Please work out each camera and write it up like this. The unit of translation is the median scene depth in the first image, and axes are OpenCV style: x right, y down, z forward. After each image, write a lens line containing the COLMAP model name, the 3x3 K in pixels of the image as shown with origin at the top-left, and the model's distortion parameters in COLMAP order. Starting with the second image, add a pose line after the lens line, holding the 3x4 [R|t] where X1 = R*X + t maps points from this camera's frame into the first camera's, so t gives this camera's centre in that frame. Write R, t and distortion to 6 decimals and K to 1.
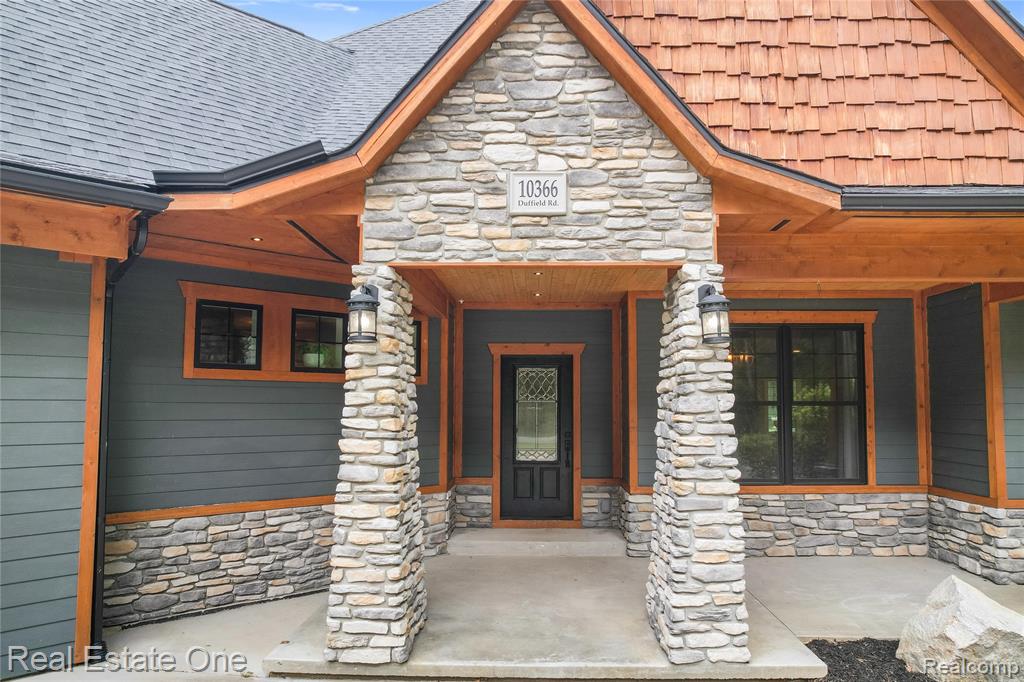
lens RADIAL K [[690.4, 0, 530.3], [0, 690.4, 360.7], [0, 0, 1]] dist [-0.069528, 0.060104]
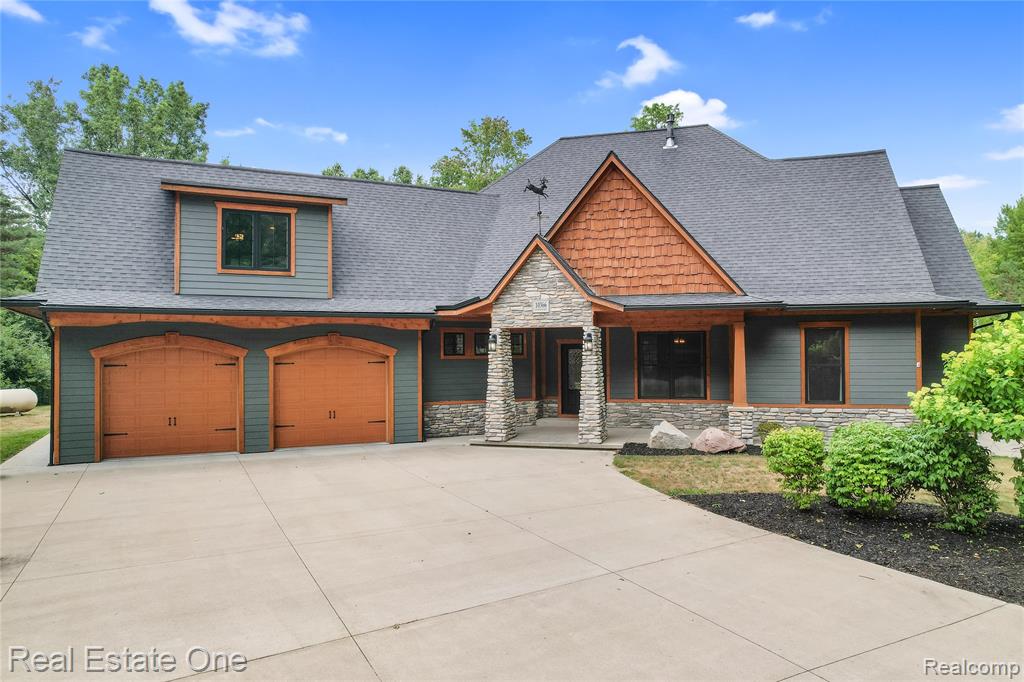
lens RADIAL K [[690.4, 0, 512.3], [0, 690.4, 339.7], [0, 0, 1]] dist [-0.069528, 0.060104]
pose [[0.957032, -0.014833, -0.289604, 0.841098], [0.028372, 0.998689, 0.042607, -0.223785], [0.288592, -0.048993, 0.956198, -2.254716]]
